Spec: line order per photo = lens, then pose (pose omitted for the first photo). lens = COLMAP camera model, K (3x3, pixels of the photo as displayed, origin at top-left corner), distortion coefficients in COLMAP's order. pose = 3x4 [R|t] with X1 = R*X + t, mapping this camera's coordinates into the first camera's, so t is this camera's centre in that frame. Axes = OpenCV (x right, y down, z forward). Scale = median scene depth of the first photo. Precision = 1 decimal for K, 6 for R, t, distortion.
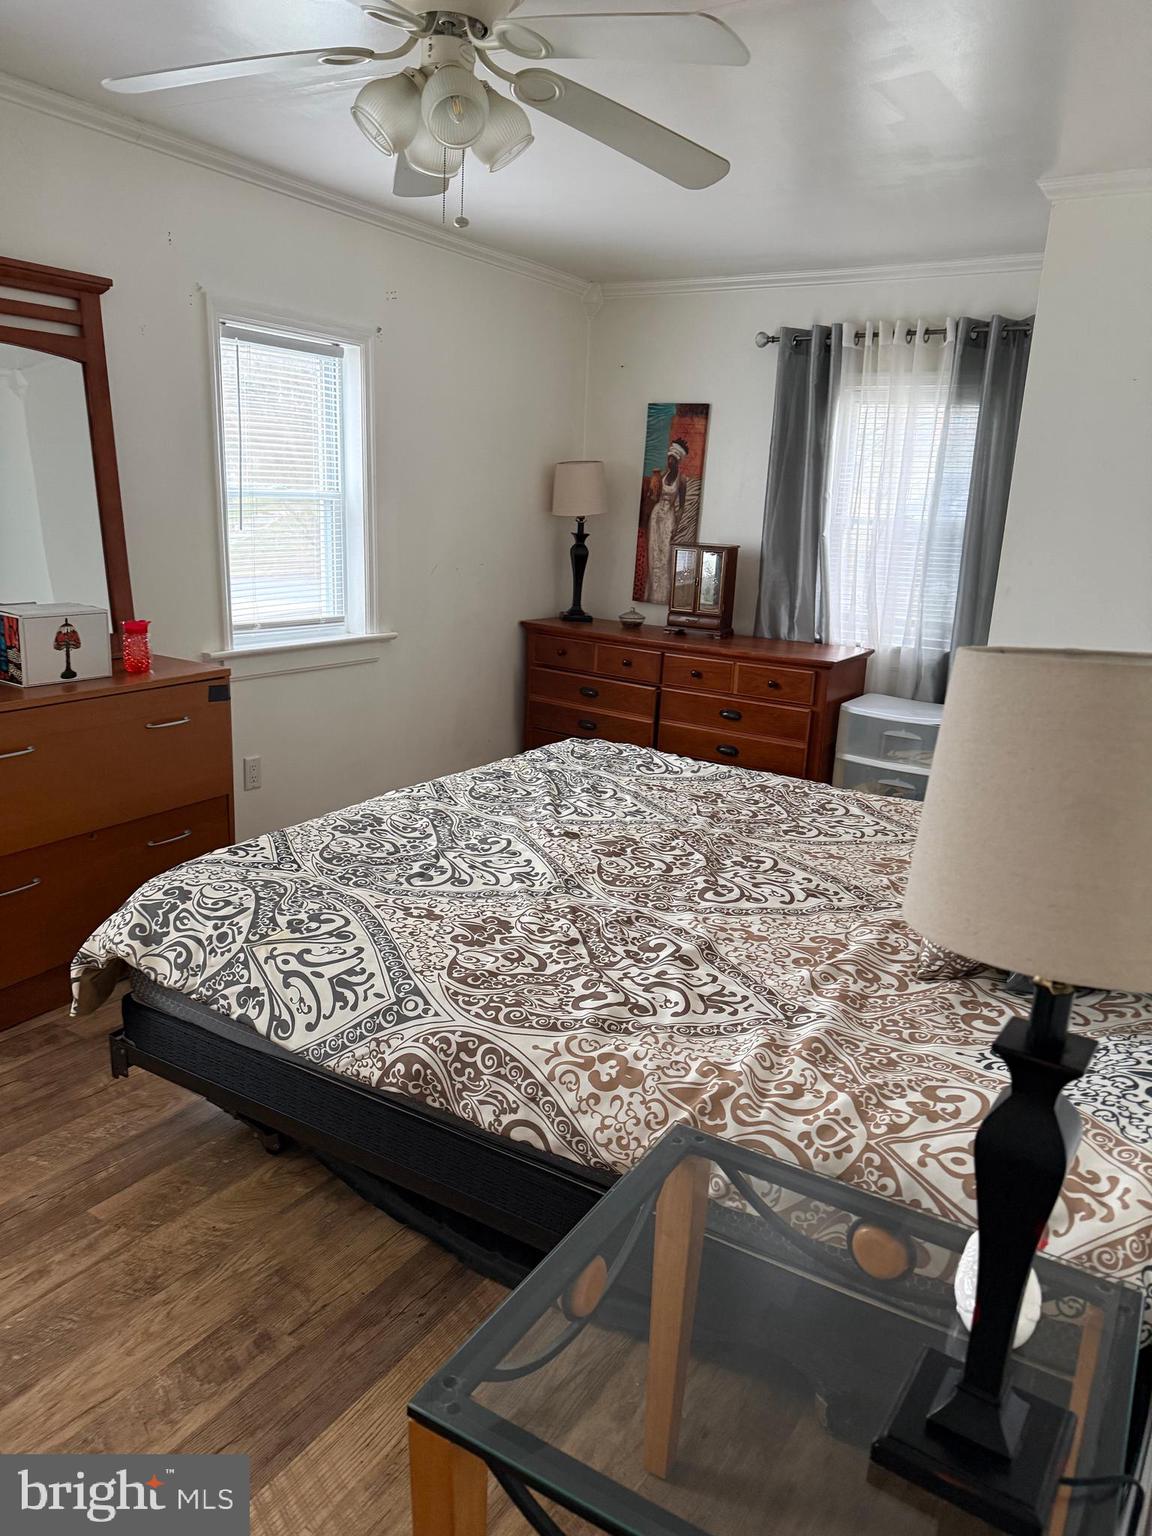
lens RADIAL K [[1062.2, 0, 576.0], [0, 1062.2, 768.0], [0, 0, 1]] dist [0.144665, -0.246978]
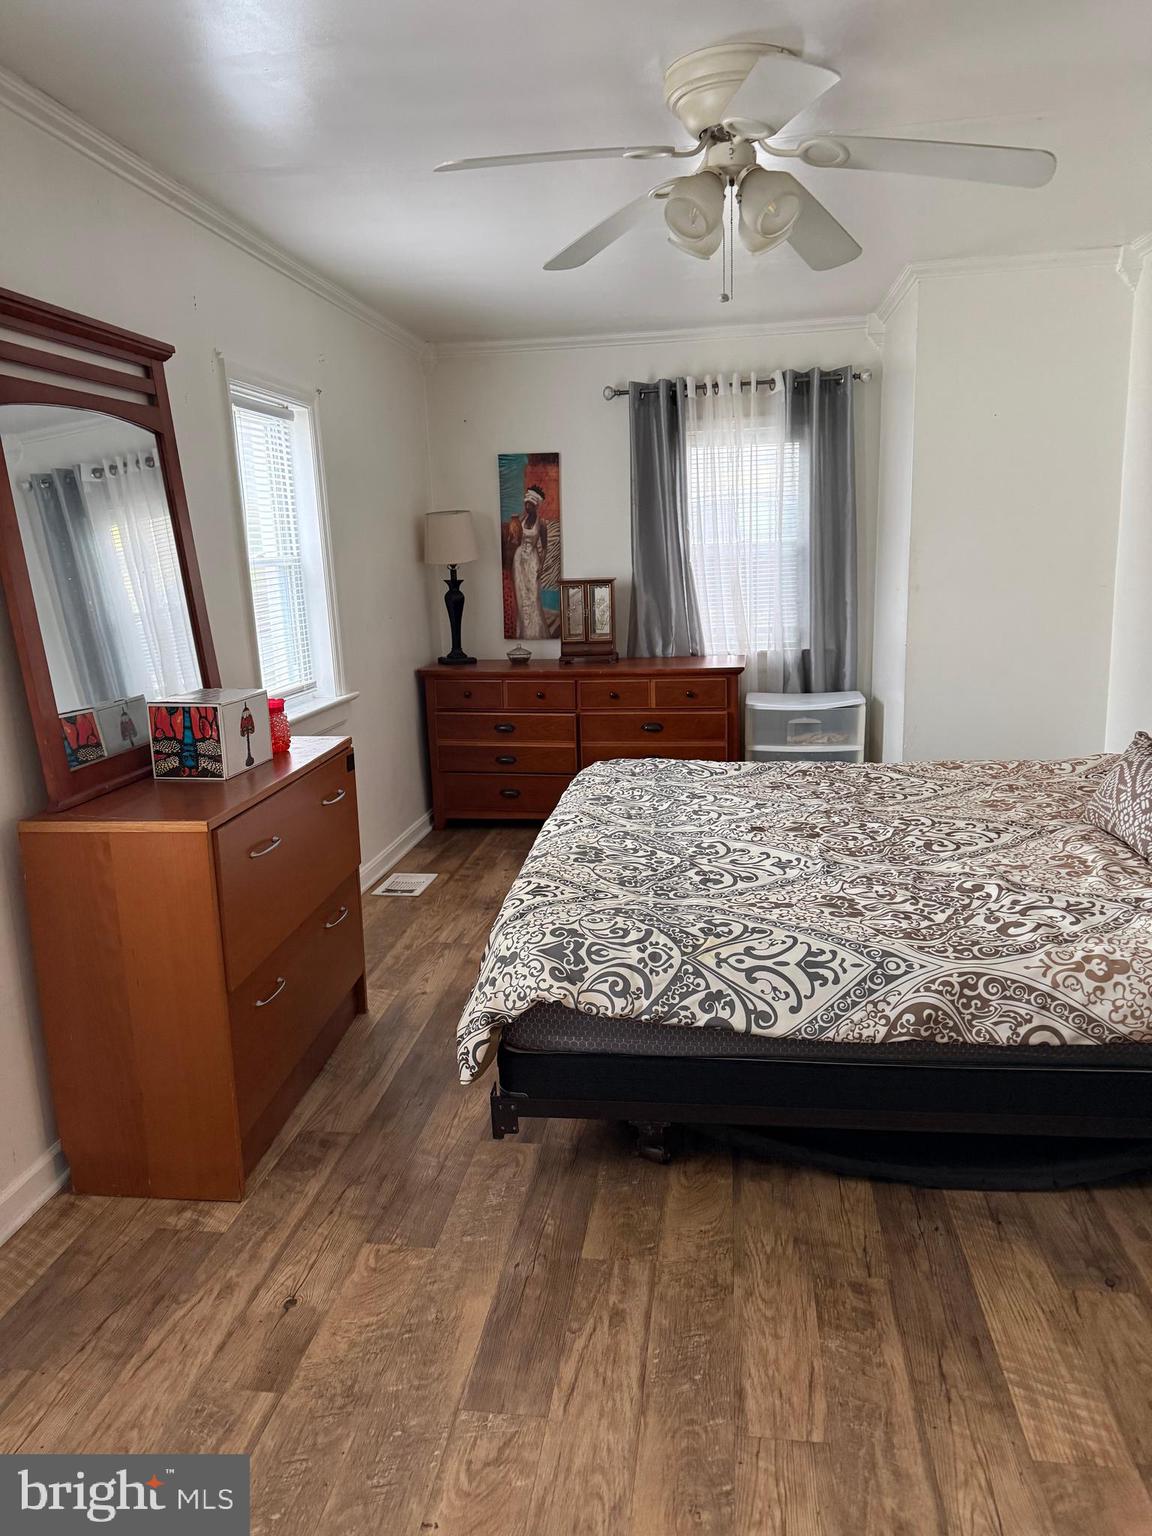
lens RADIAL K [[1072.1, 0, 535.5], [0, 1072.1, 773.0], [0, 0, 1]] dist [0.170003, -0.316470]
pose [[0.909843, -0.158207, 0.383609, -0.791273], [0.173562, 0.984808, -0.005501, -0.036253], [-0.376910, 0.071585, 0.923479, 0.041468]]
